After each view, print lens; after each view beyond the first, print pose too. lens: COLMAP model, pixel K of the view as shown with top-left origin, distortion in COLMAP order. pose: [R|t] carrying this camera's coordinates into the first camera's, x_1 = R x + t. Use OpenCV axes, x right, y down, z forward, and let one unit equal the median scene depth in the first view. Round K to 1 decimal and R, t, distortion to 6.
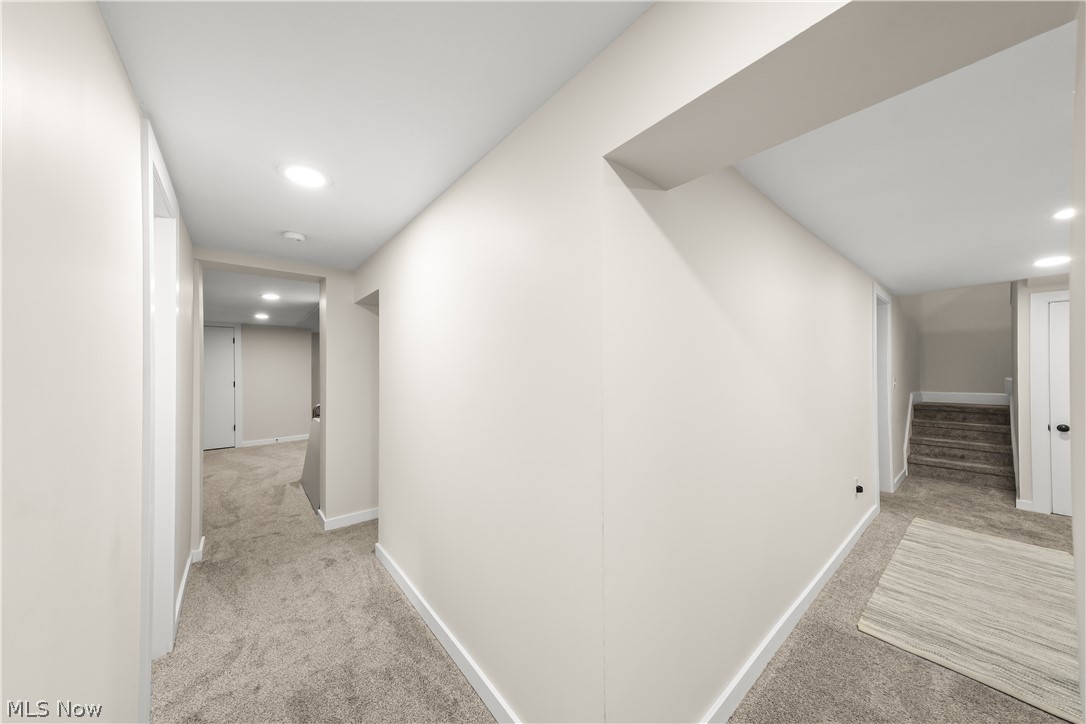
lens RADIAL K [[370.9, 0, 543.0], [0, 370.9, 362.0], [0, 0, 1]] dist [-0.001310, -0.000063]
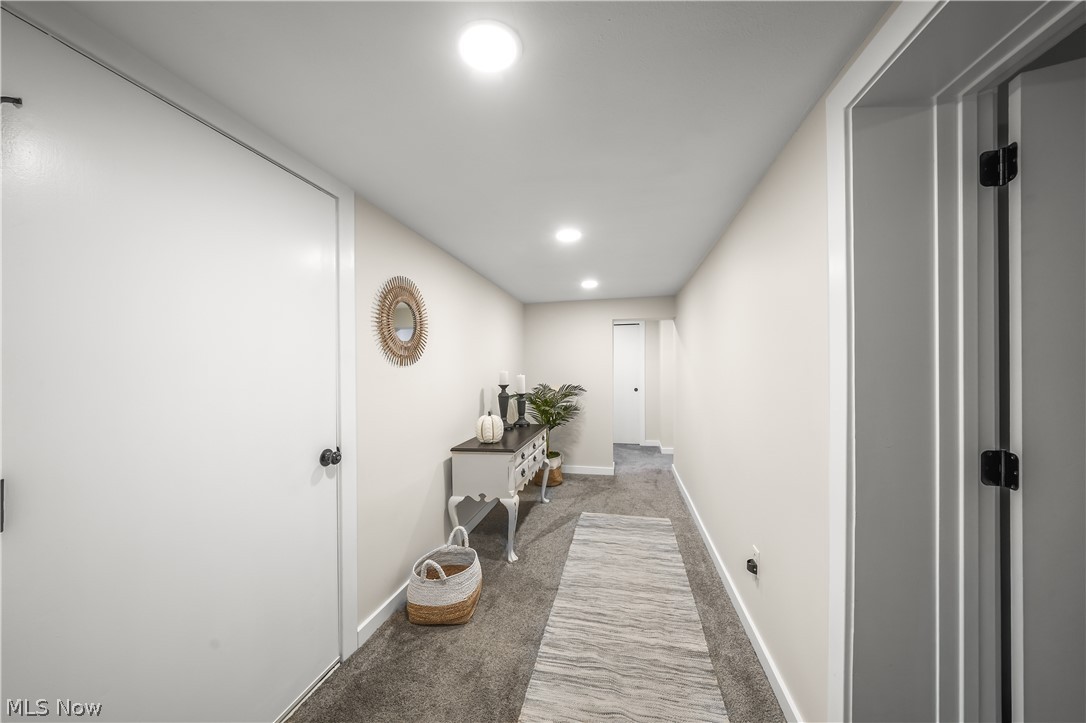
lens RADIAL K [[370.9, 0, 543.0], [0, 370.9, 361.5], [0, 0, 1]] dist [-0.001310, -0.000063]
pose [[-0.785274, 0.011051, -0.619049, 1.978048], [0.012844, 0.999916, 0.001557, -0.028799], [0.619015, -0.006729, -0.785351, 1.661779]]
